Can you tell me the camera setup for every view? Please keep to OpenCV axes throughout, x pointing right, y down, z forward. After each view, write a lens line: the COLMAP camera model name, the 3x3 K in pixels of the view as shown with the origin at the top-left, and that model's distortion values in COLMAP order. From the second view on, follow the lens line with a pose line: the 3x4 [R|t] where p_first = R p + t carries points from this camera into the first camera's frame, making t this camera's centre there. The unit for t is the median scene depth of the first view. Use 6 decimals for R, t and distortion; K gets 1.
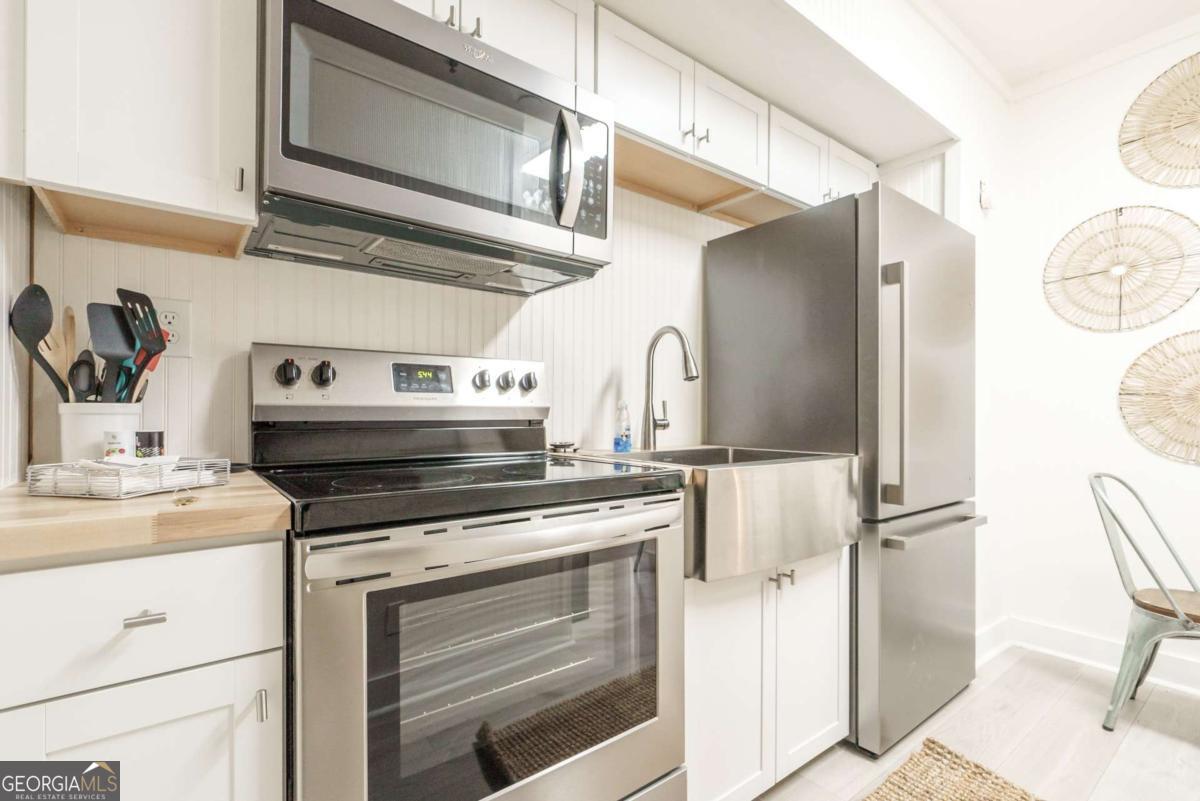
lens RADIAL K [[548.6, 0, 603.0], [0, 548.6, 403.7], [0, 0, 1]] dist [0.002426, 0.000782]
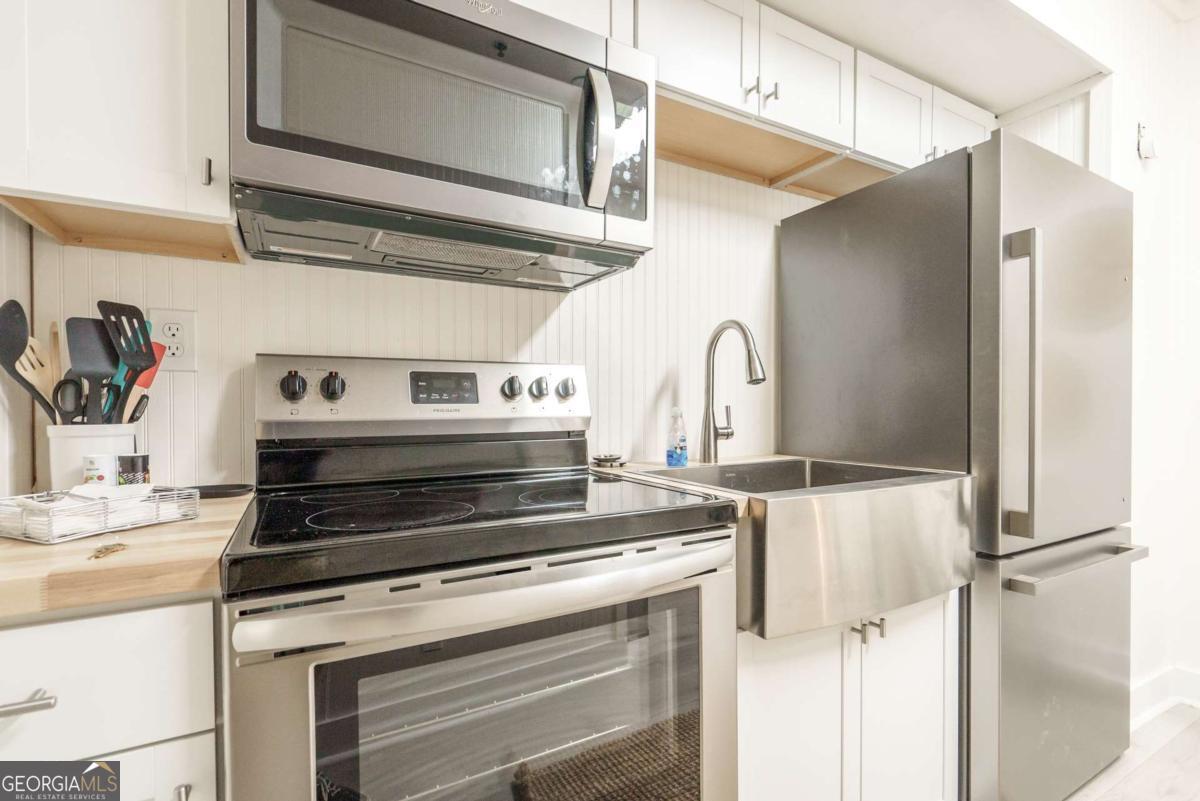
lens RADIAL K [[548.6, 0, 600.7], [0, 548.6, 407.6], [0, 0, 1]] dist [0.002426, 0.000782]
pose [[0.987993, -0.006496, -0.154362, 0.058170], [0.009245, 0.999811, 0.017097, -0.023948], [0.154221, -0.018319, 0.987866, 0.133350]]
